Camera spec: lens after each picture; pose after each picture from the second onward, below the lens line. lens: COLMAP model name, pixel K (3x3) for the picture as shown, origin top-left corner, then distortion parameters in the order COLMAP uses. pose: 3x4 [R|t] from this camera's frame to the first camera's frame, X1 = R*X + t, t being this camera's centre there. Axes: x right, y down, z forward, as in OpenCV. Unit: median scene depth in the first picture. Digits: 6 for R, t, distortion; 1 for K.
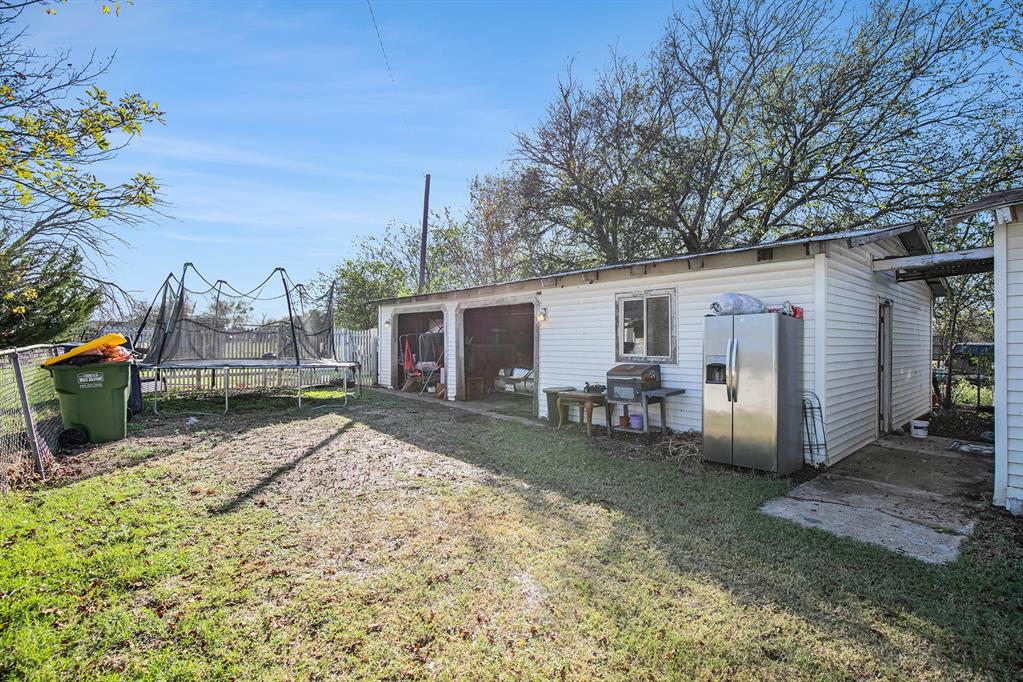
lens RADIAL K [[470.3, 0, 514.6], [0, 470.3, 341.7], [0, 0, 1]] dist [0.001355, -0.000054]
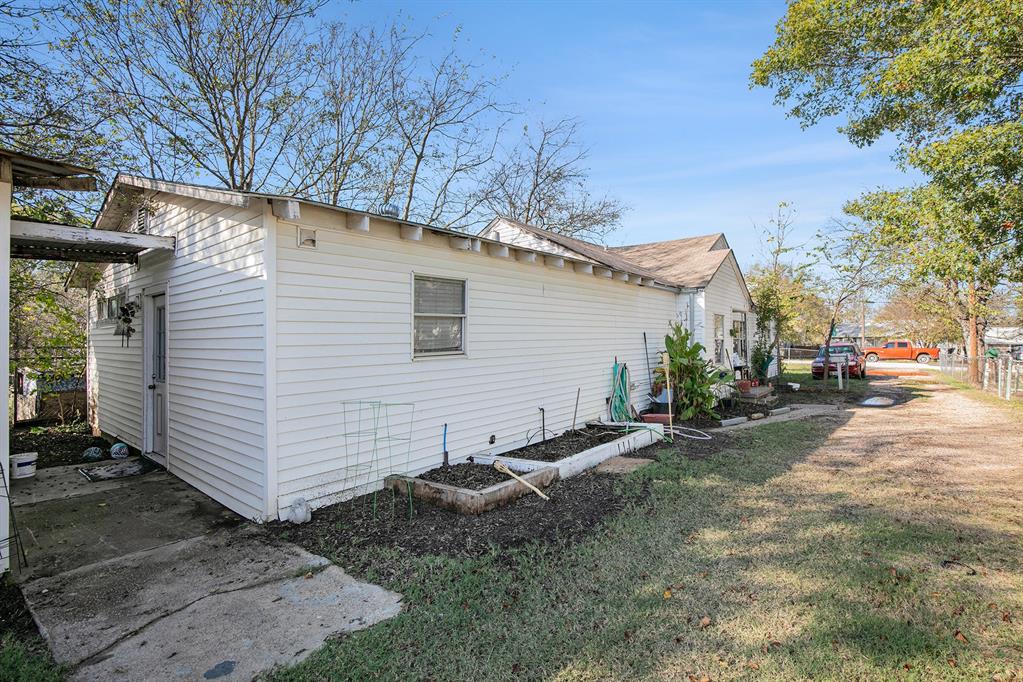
lens RADIAL K [[470.3, 0, 515.3], [0, 470.3, 342.5], [0, 0, 1]] dist [0.001355, -0.000054]
pose [[-0.176574, 0.003341, 0.984282, 0.033818], [0.001893, 0.999994, -0.003055, 0.002099], [-0.984286, 0.001323, -0.176579, 0.719886]]
